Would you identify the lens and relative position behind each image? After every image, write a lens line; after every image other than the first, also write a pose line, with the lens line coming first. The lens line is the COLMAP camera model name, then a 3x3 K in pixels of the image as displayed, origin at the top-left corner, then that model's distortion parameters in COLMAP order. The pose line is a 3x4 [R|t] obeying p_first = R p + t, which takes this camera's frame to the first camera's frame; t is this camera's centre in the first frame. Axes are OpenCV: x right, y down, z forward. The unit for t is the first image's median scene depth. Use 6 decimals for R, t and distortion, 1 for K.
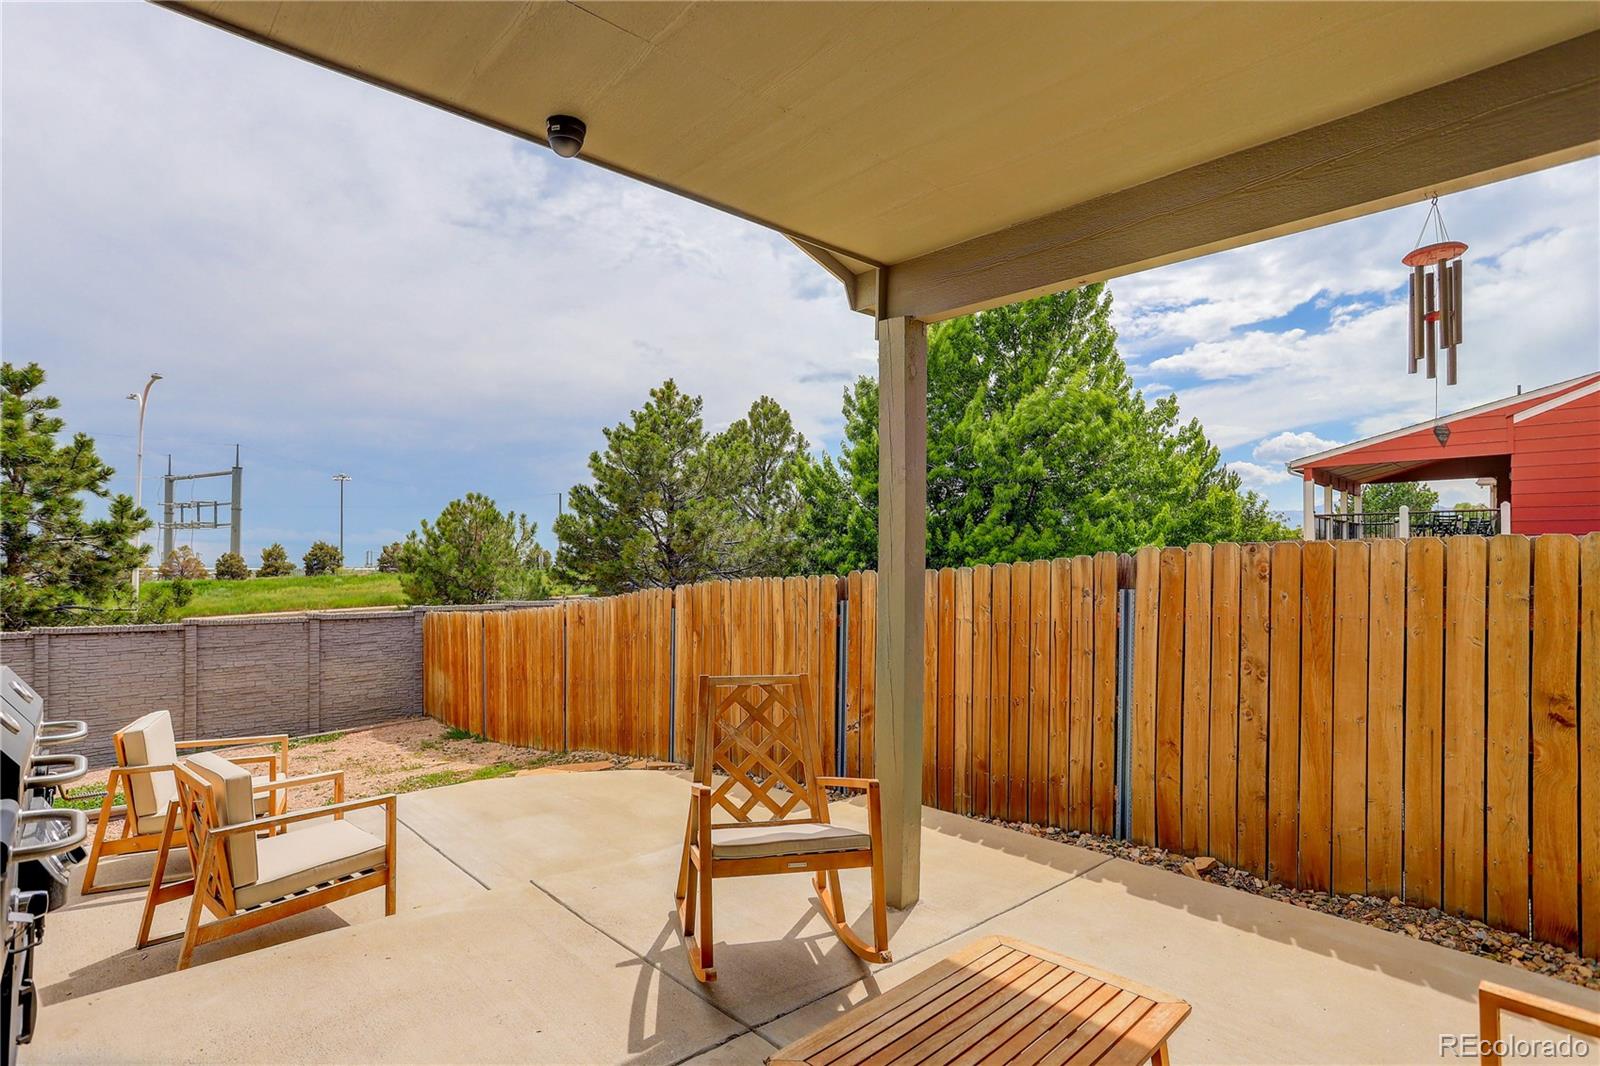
lens RADIAL K [[807.3, 0, 801.5], [0, 807.3, 558.9], [0, 0, 1]] dist [-0.019657, 0.000066]
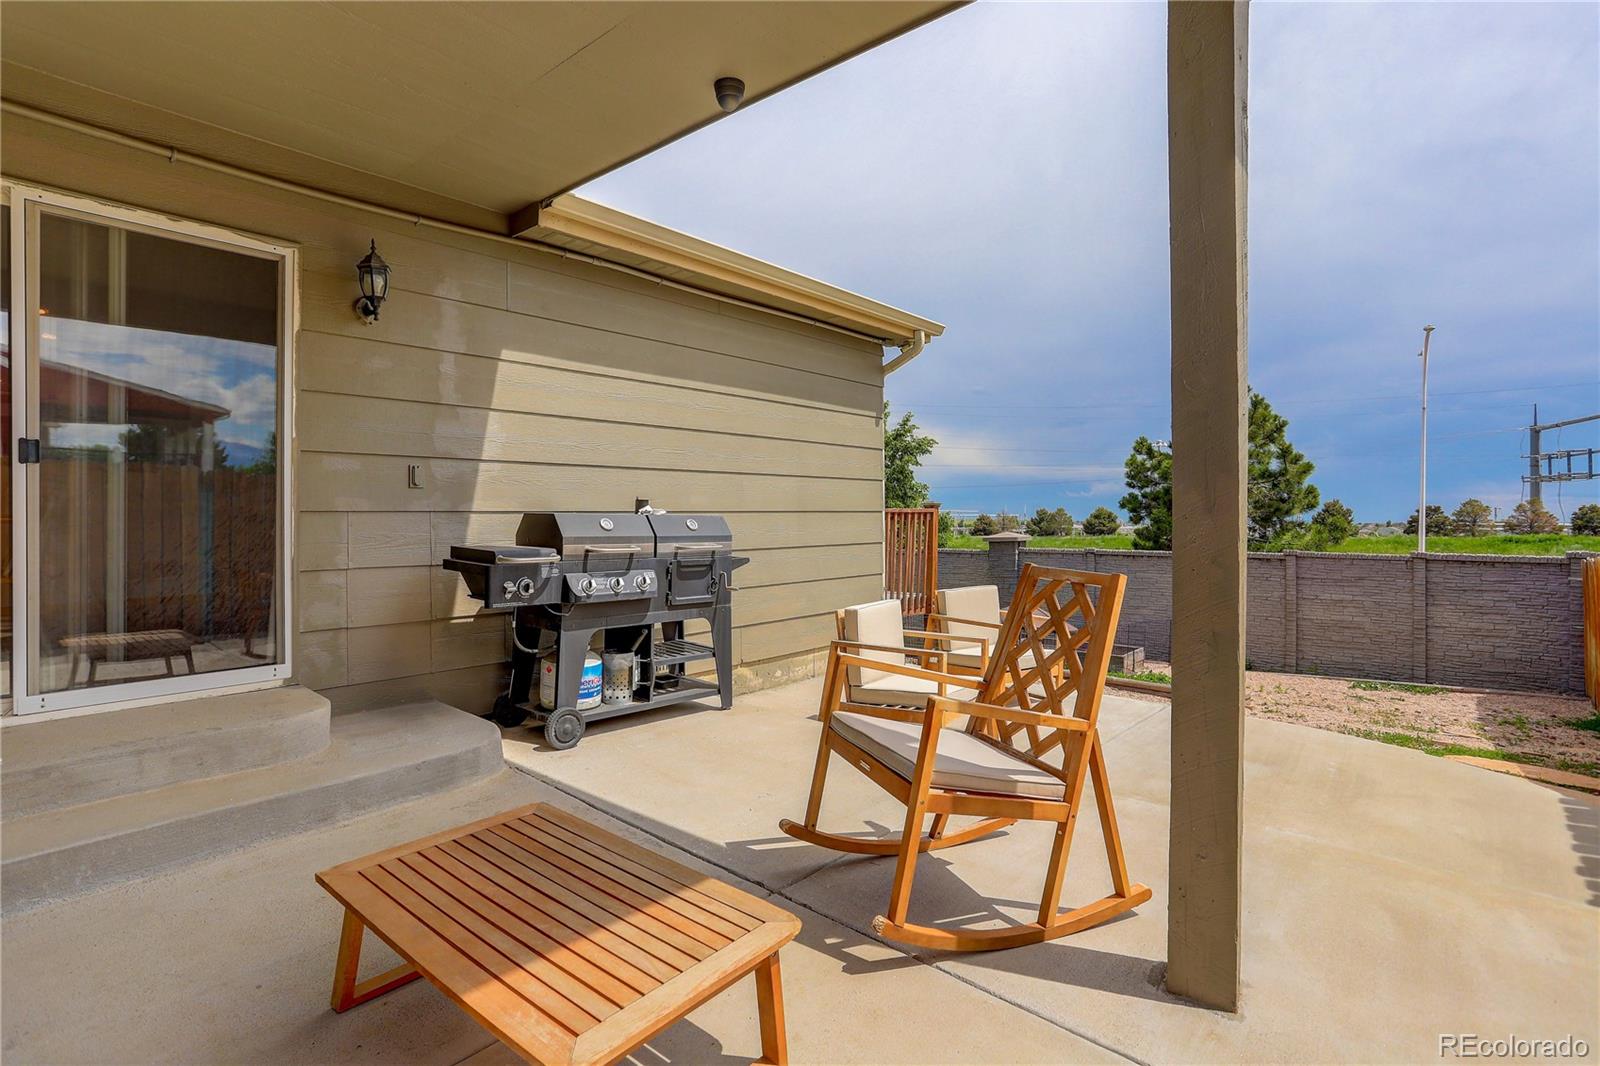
lens RADIAL K [[785.7, 0, 801.4], [0, 785.7, 514.9], [0, 0, 1]] dist [-0.016856, 0.000195]
pose [[0.115251, -0.004735, -0.993325, 0.189713], [0.002344, 0.999987, -0.004495, 0.028108], [0.993334, -0.001810, 0.115260, 0.196687]]
